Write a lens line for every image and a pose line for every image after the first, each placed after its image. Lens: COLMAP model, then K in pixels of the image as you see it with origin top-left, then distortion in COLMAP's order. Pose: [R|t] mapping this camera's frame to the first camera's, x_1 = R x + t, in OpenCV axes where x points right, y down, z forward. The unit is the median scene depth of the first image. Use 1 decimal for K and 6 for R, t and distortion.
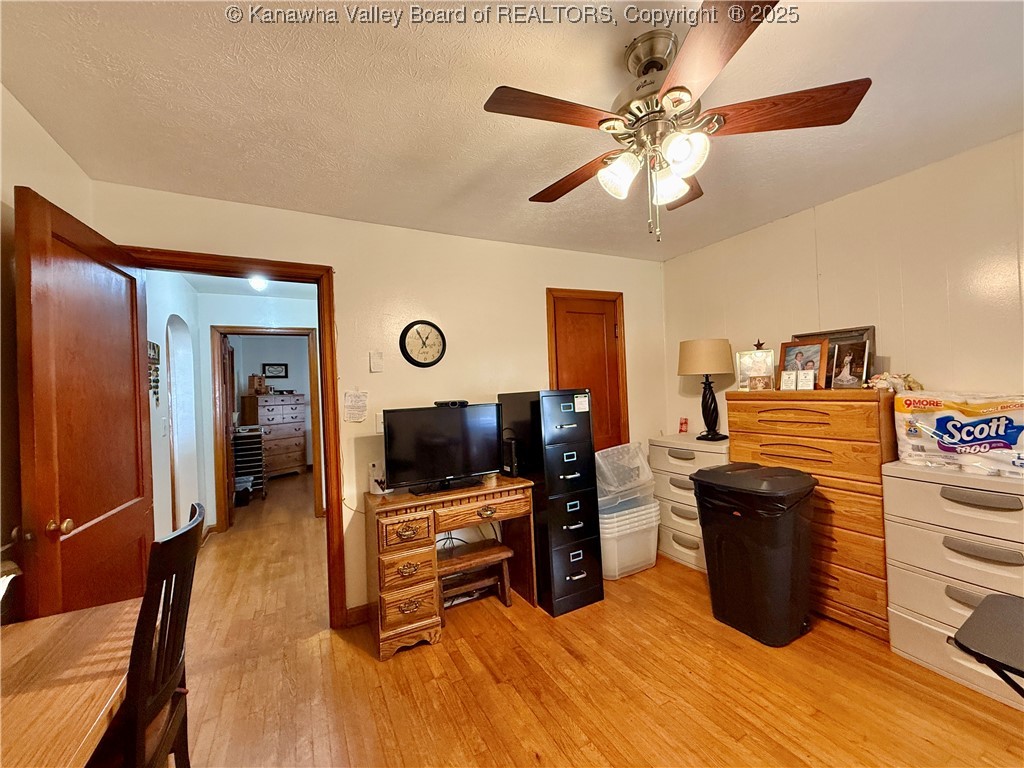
lens RADIAL K [[409.2, 0, 512.0], [0, 409.2, 384.0], [0, 0, 1]] dist [0.000712, -0.000034]
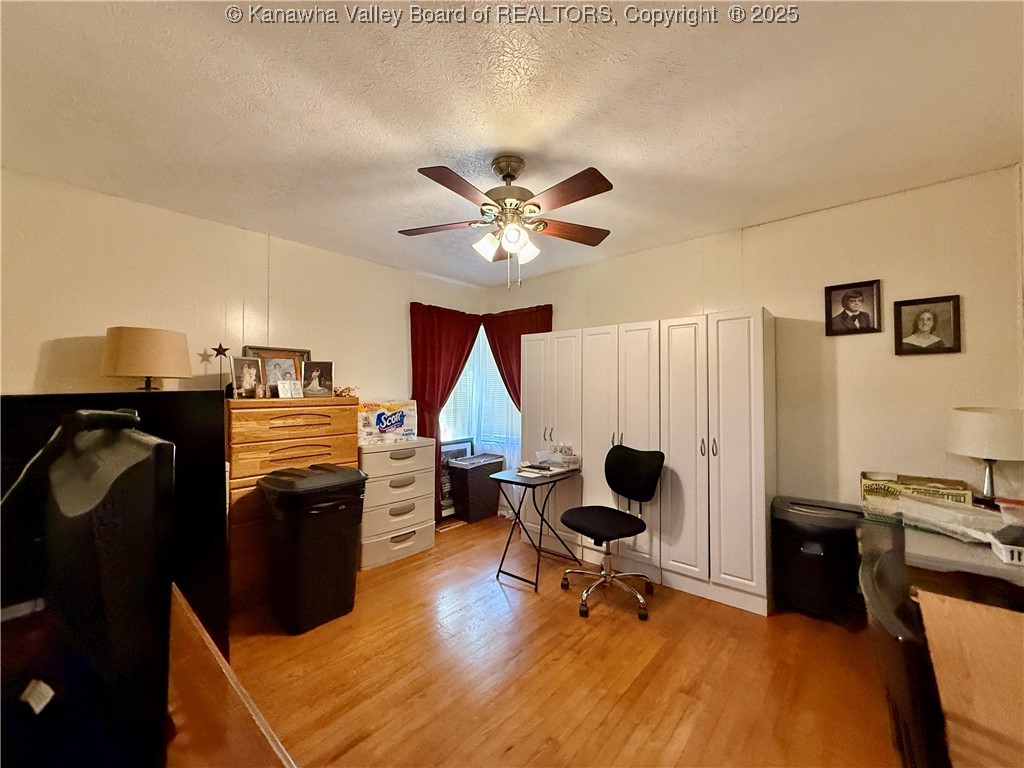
lens RADIAL K [[409.2, 0, 512.0], [0, 409.2, 384.0], [0, 0, 1]] dist [0.000712, -0.000034]
pose [[-0.359409, 0.049742, 0.931853, -0.726214], [0.005030, 0.998667, -0.051369, 0.048379], [-0.933167, -0.013775, -0.359180, 1.073112]]
